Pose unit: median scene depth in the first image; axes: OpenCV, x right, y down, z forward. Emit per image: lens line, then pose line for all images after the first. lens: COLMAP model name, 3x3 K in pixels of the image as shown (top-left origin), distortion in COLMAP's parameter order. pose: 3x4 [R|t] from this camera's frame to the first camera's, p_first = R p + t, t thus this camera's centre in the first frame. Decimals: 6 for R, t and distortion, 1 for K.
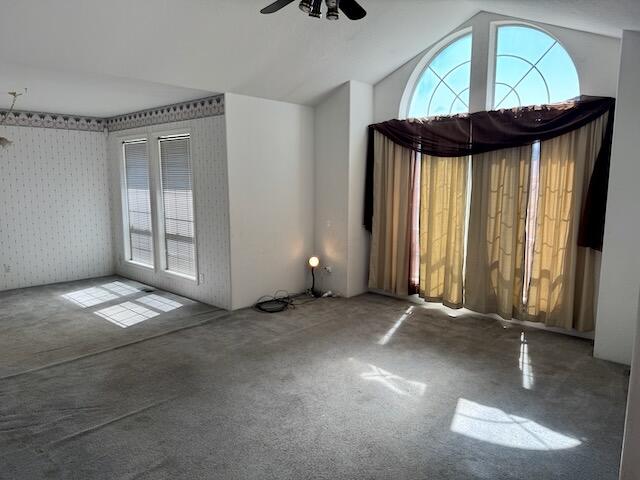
lens RADIAL K [[454.1, 0, 323.9], [0, 454.1, 239.3], [0, 0, 1]] dist [0.051350, -0.058432]
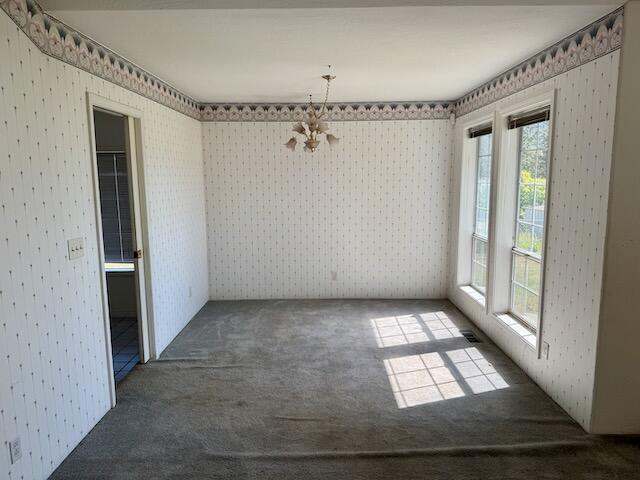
lens RADIAL K [[454.1, 0, 317.5], [0, 454.1, 237.6], [0, 0, 1]] dist [0.051350, -0.058432]
pose [[0.678739, 0.094916, -0.728220, -0.060710], [-0.093516, 0.994711, 0.042489, -0.060364], [0.728401, 0.039262, 0.684025, 0.422331]]
